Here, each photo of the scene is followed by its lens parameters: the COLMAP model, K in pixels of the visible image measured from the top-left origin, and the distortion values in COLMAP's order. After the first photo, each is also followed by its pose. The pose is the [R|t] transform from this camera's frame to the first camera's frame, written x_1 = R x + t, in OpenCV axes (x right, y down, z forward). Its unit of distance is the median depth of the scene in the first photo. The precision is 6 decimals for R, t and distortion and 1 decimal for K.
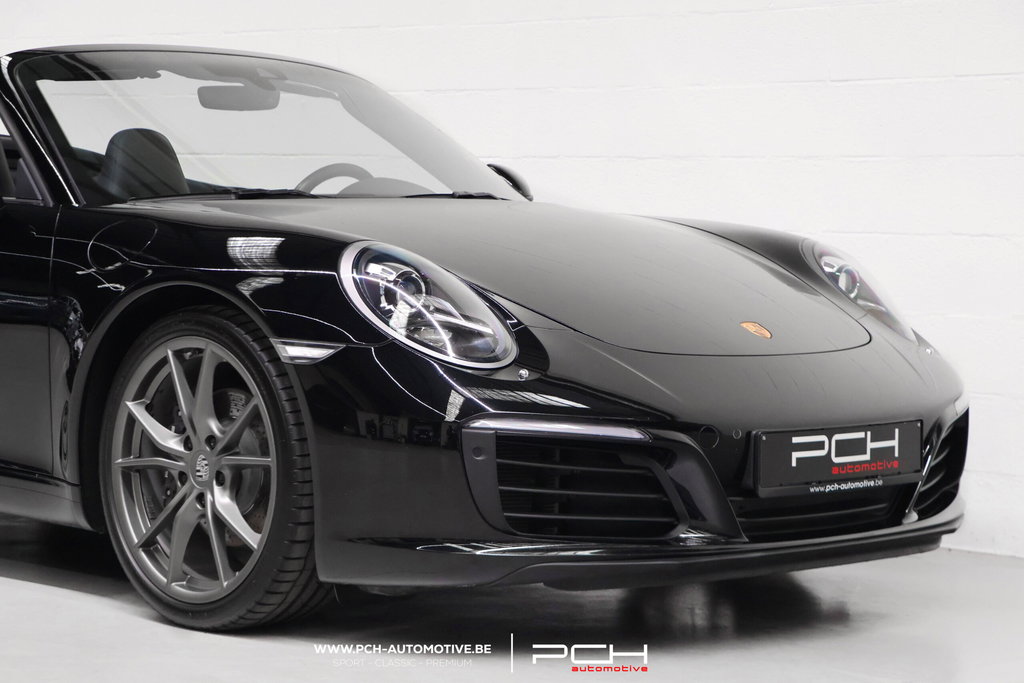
lens RADIAL K [[2430.4, 0, 512.0], [0, 2430.4, 341.5], [0, 0, 1]] dist [-0.068590, 0.748141]
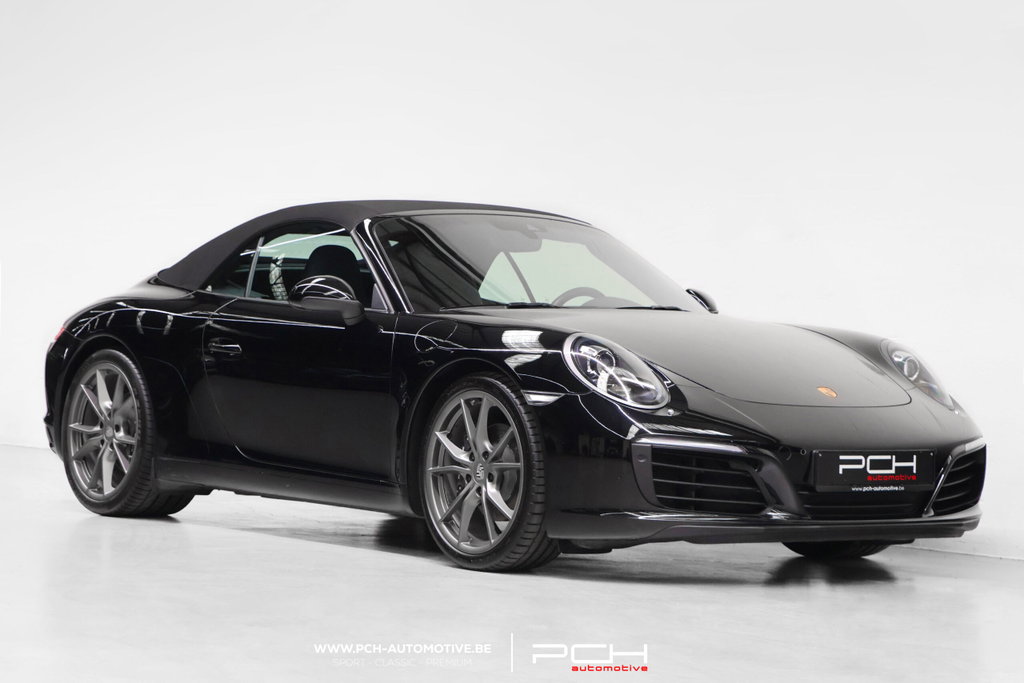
lens RADIAL K [[2969.6, 0, 512.0], [0, 2969.6, 341.5], [0, 0, 1]] dist [-1.145383, -0.162829]
pose [[0.988778, 0.008465, -0.149154, 0.189370], [-0.017590, 0.998045, -0.059965, 0.084142], [0.148355, 0.061916, 0.986994, -0.964222]]
